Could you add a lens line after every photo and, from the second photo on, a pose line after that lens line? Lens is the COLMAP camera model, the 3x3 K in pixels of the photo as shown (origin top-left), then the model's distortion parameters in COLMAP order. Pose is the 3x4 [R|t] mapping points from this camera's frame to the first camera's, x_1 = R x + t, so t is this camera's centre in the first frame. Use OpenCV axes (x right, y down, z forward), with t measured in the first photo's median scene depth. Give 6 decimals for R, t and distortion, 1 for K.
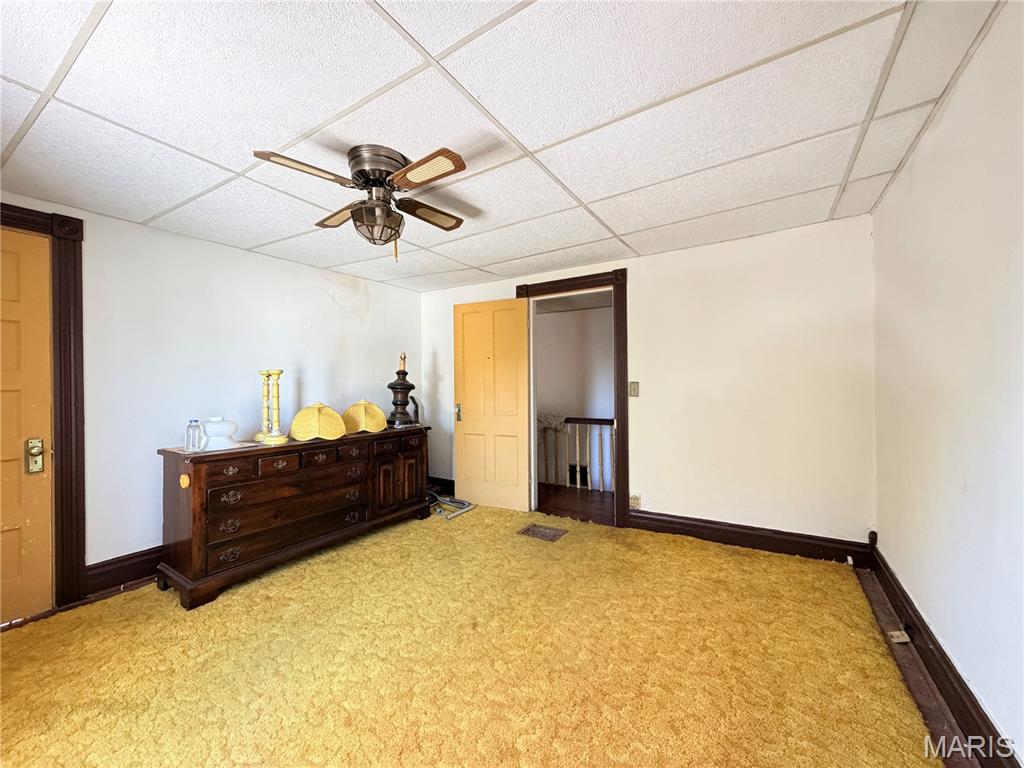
lens RADIAL K [[408.4, 0, 514.4], [0, 408.4, 378.4], [0, 0, 1]] dist [0.006539, -0.000941]
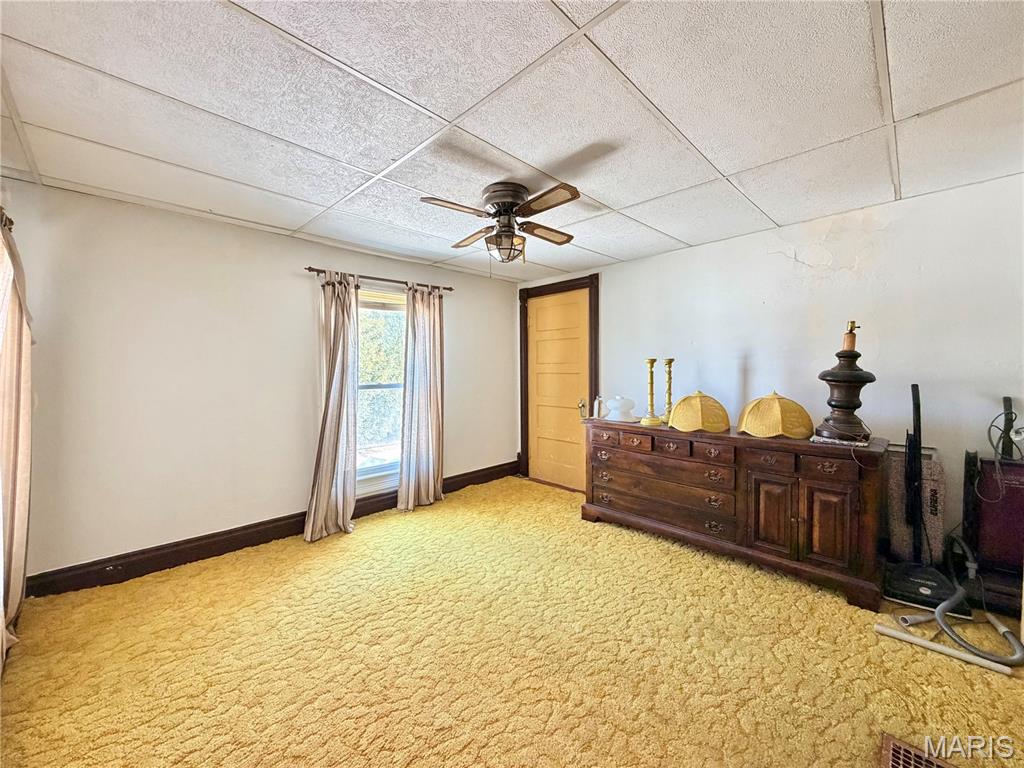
lens RADIAL K [[408.4, 0, 504.5], [0, 408.4, 381.4], [0, 0, 1]] dist [0.006539, -0.000941]
pose [[-0.222002, 0.043476, -0.974076, 0.537040], [0.017880, 0.999019, 0.040515, -0.010173], [0.974882, -0.008423, -0.222561, 0.778234]]
